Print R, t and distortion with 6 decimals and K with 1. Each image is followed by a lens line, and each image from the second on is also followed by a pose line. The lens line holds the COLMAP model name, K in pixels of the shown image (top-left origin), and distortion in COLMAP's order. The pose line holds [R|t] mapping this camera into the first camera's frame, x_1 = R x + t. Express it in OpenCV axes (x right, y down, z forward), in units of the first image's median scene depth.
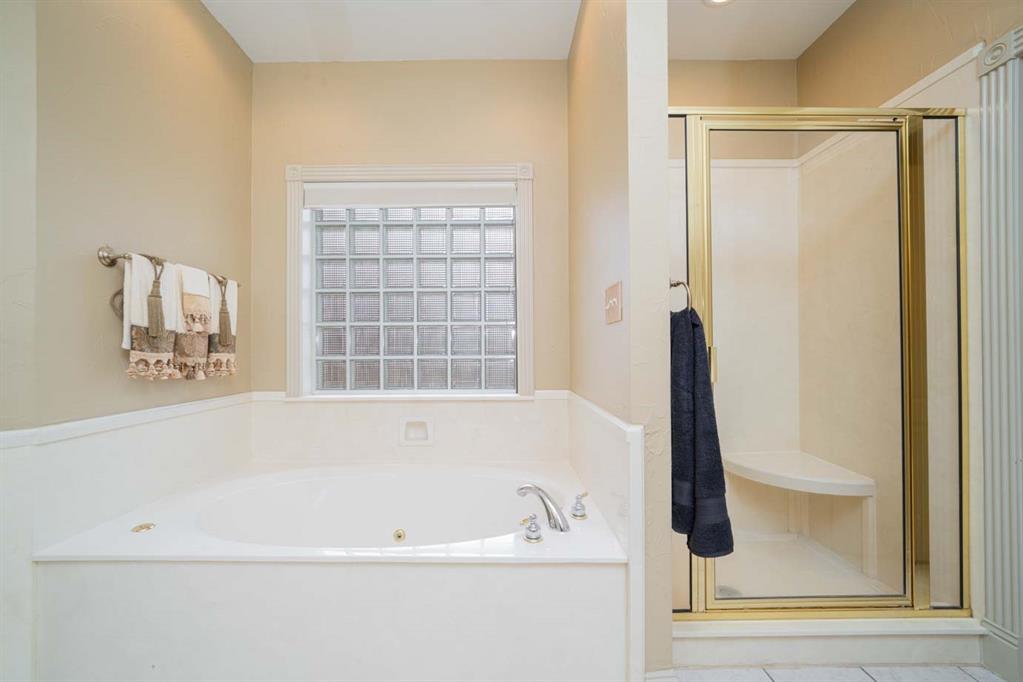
lens RADIAL K [[404.5, 0, 508.9], [0, 404.5, 345.6], [0, 0, 1]] dist [-0.010072, 0.000048]
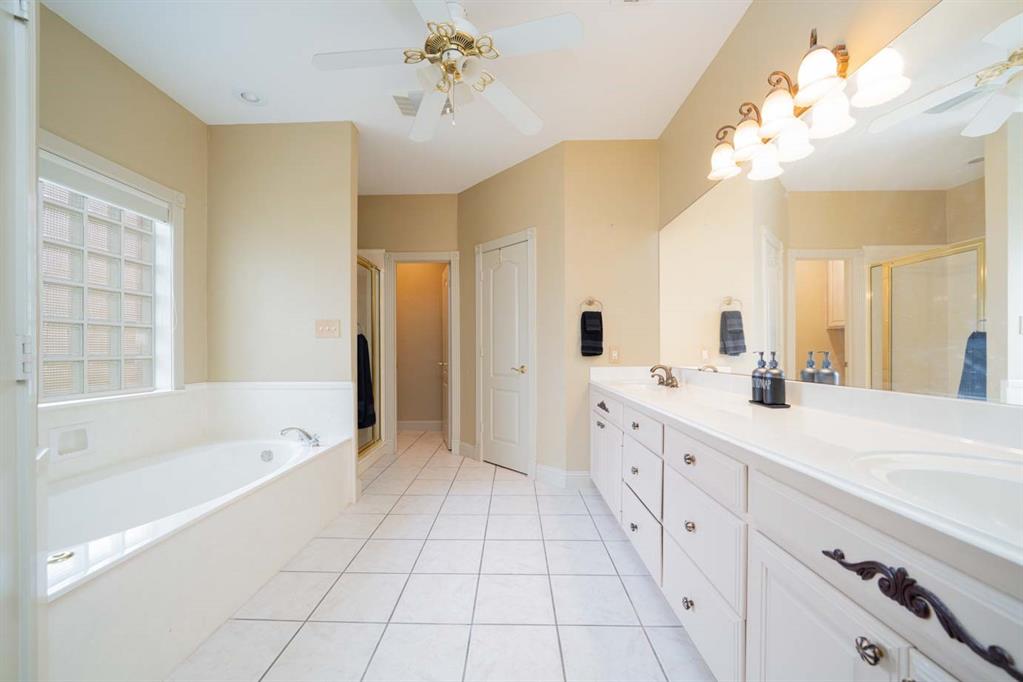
lens RADIAL K [[383.9, 0, 509.6], [0, 383.9, 348.4], [0, 0, 1]] dist [-0.009132, 0.000218]
pose [[0.019987, 0.016219, 0.999669, -1.673574], [-0.009077, 0.999830, -0.016040, 0.017673], [-0.999759, -0.008753, 0.020131, 0.015948]]
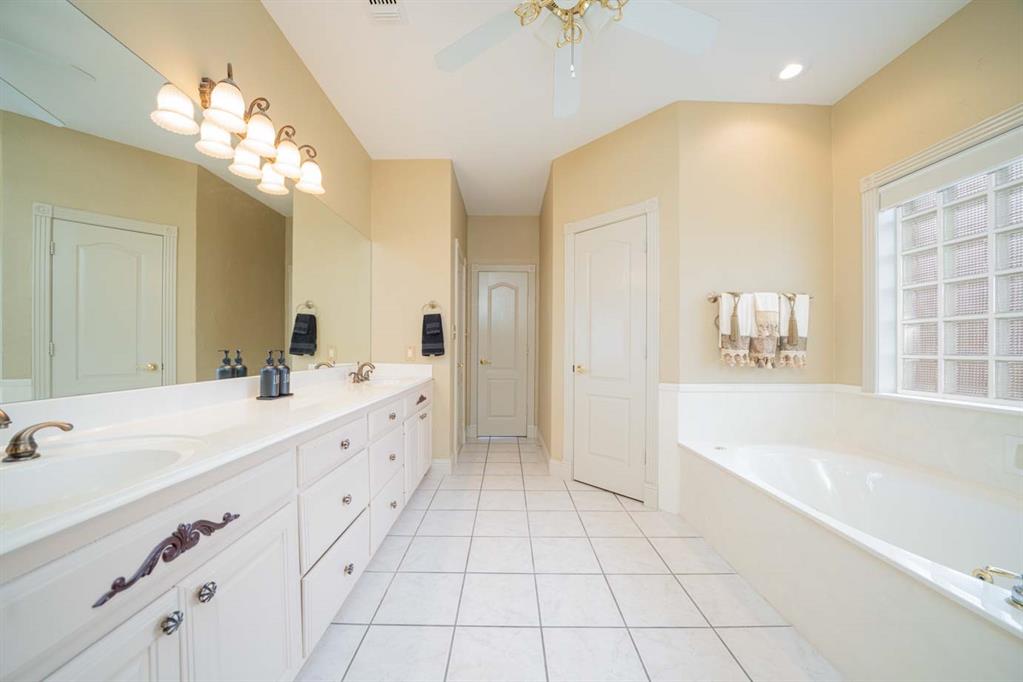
lens RADIAL K [[365.9, 0, 509.1], [0, 365.9, 349.6], [0, 0, 1]] dist [-0.016781, -0.000134]
pose [[-0.004576, 0.003486, -0.999983, 0.568536], [0.008385, 0.999959, 0.003448, 0.003496], [0.999954, -0.008369, -0.004605, 0.062320]]
